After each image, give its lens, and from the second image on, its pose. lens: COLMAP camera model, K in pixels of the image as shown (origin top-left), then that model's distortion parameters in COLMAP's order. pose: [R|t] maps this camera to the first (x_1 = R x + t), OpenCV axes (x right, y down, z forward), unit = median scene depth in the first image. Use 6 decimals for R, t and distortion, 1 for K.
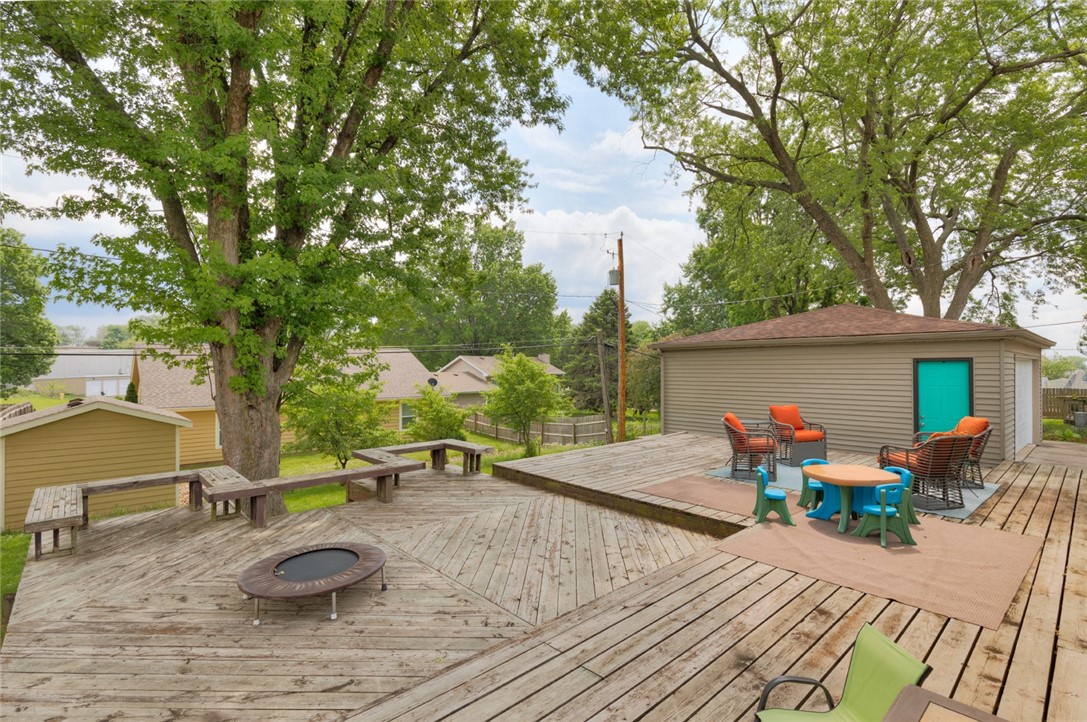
lens RADIAL K [[507.1, 0, 543.5], [0, 507.1, 361.0], [0, 0, 1]] dist [-0.000816, -0.000479]
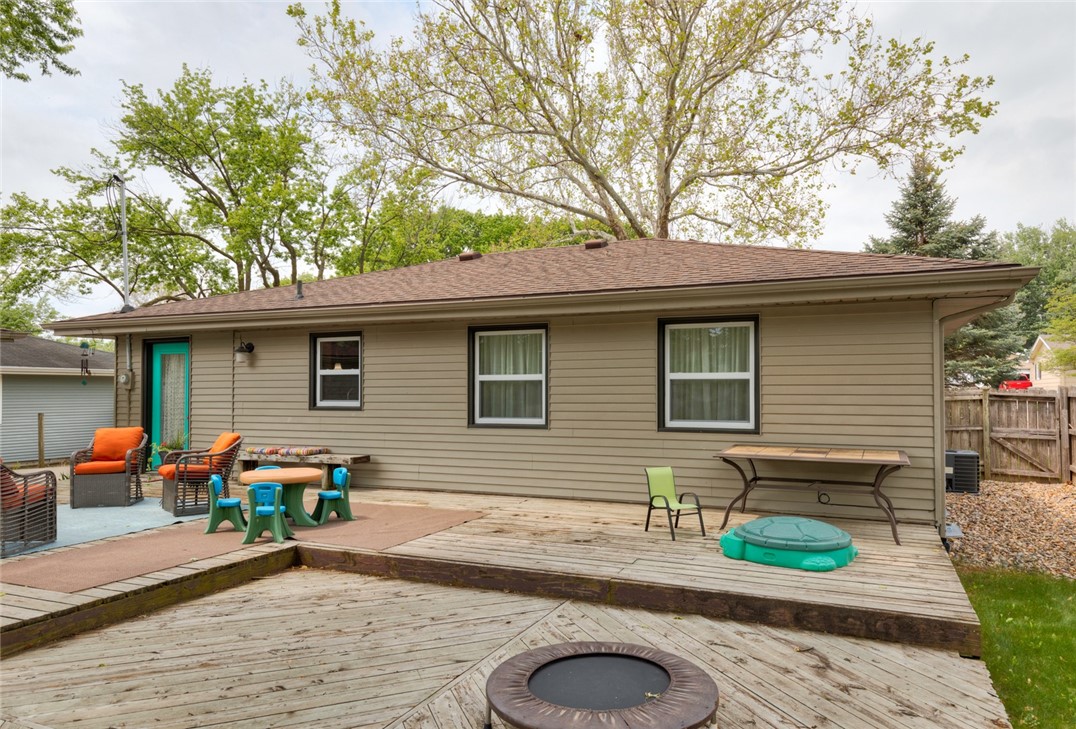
lens RADIAL K [[743.1, 0, 538.0], [0, 743.1, 364.5], [0, 0, 1]] dist [0.004582, 0.000452]
pose [[-0.393735, 0.032833, 0.918637, -0.869422], [-0.002782, 0.999315, -0.036909, 0.048580], [-0.919220, -0.017088, -0.393374, 1.004454]]
